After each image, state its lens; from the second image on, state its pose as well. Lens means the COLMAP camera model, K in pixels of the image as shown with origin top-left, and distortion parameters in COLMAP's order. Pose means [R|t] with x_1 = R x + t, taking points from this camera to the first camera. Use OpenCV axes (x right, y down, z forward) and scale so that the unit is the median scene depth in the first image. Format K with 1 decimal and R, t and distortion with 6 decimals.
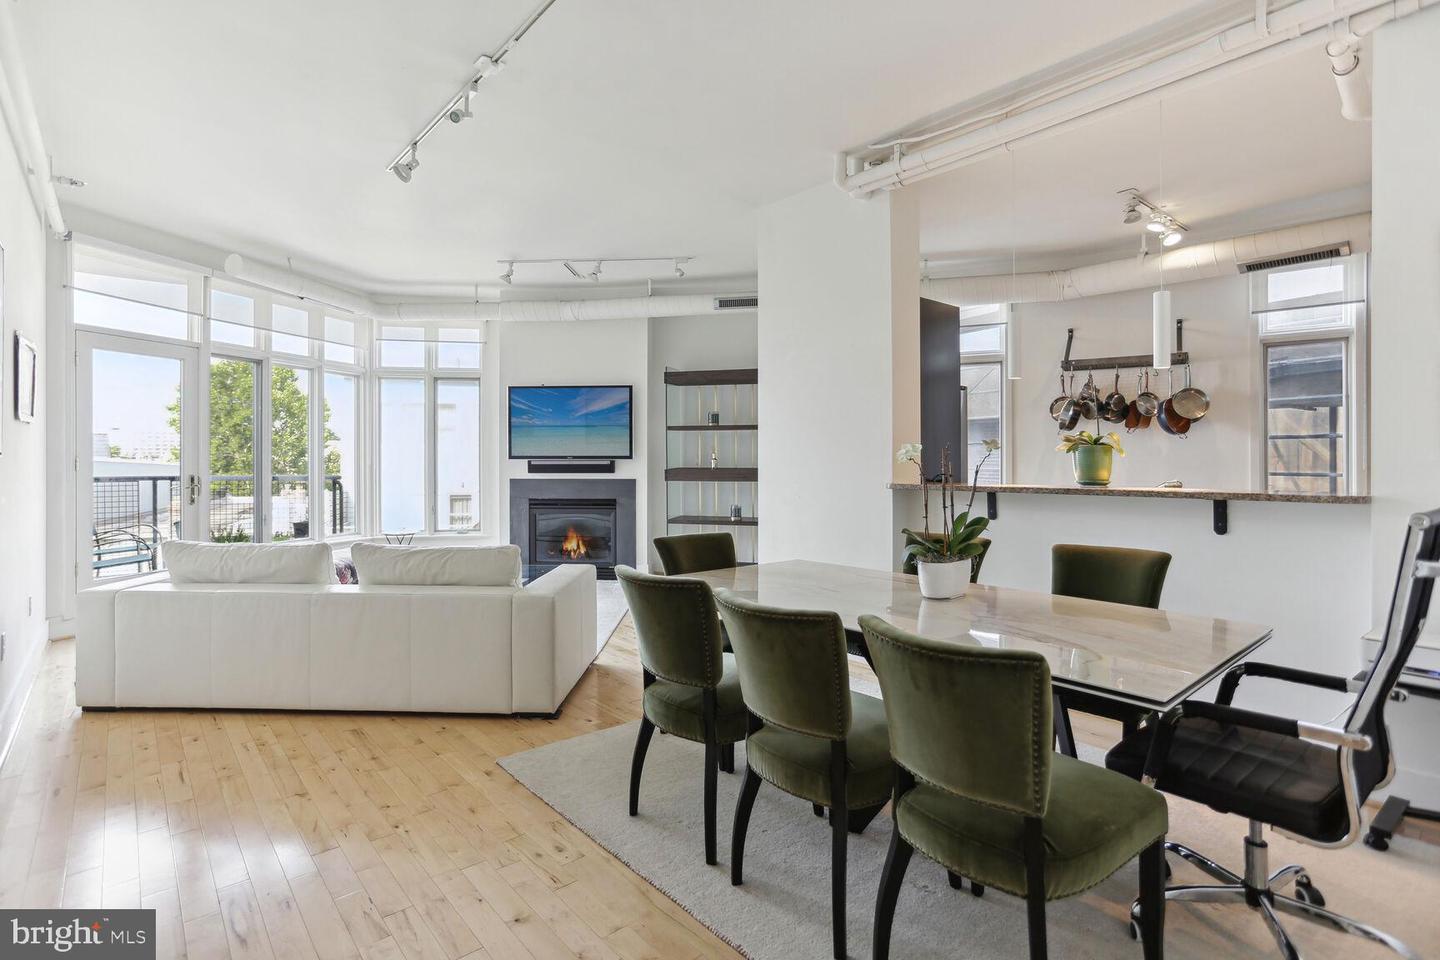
lens RADIAL K [[720.9, 0, 739.0], [0, 720.9, 432.0], [0, 0, 1]] dist [-0.025344, -0.000113]
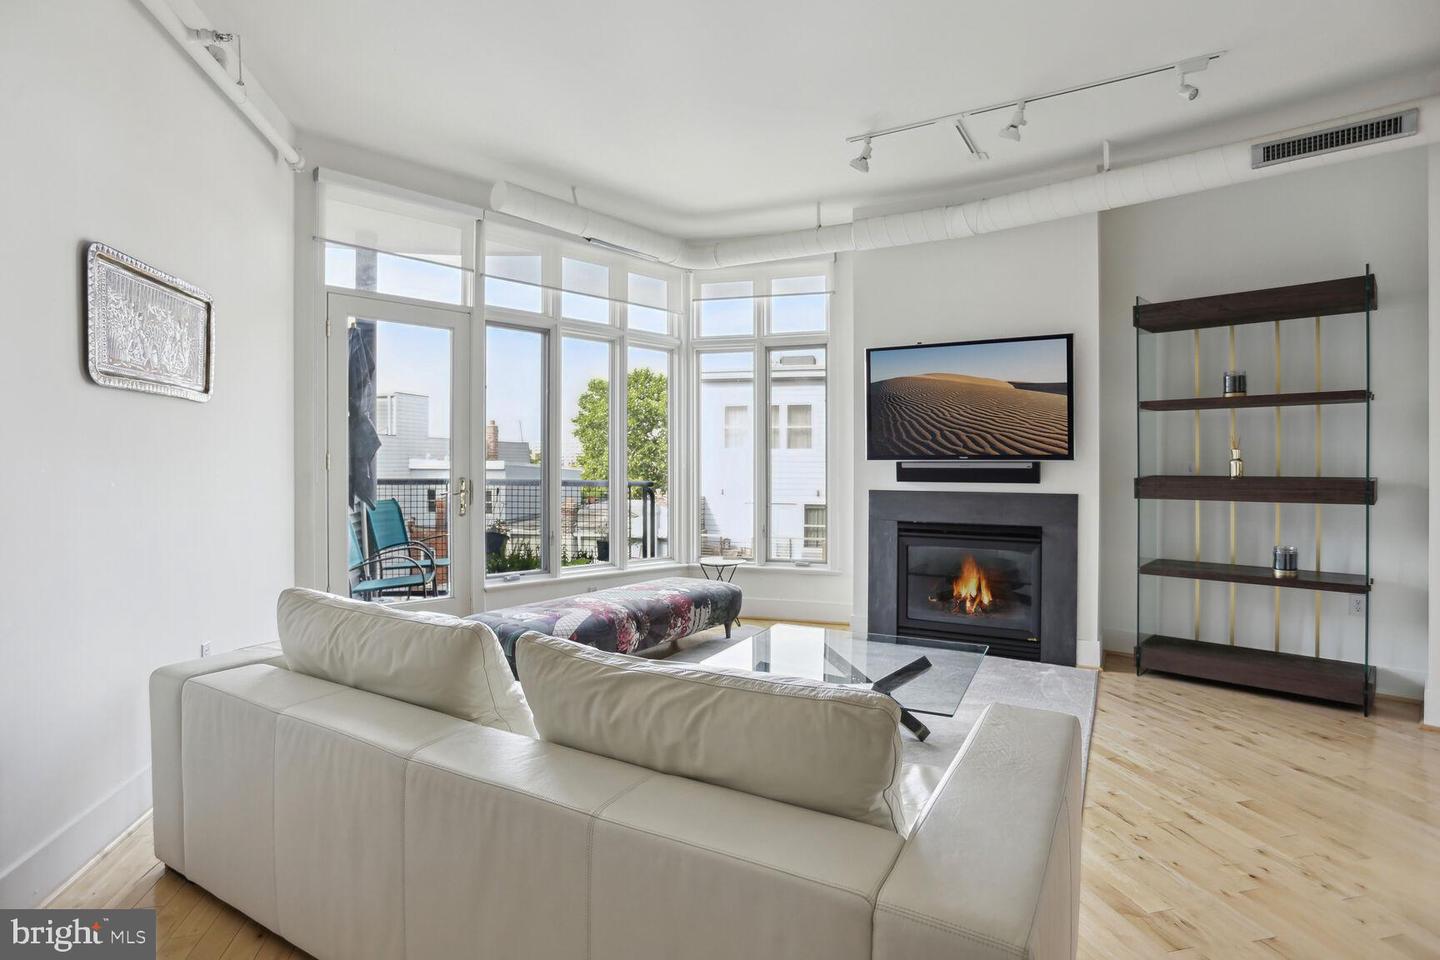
lens RADIAL K [[739.5, 0, 720.0], [0, 739.5, 480.0], [0, 0, 1]] dist [-0.026993, 0.000330]
pose [[0.873103, 0.012463, -0.487376, -0.106977], [0.013846, 0.998636, 0.050340, 0.019957], [0.487338, -0.050700, 0.871740, 0.339774]]
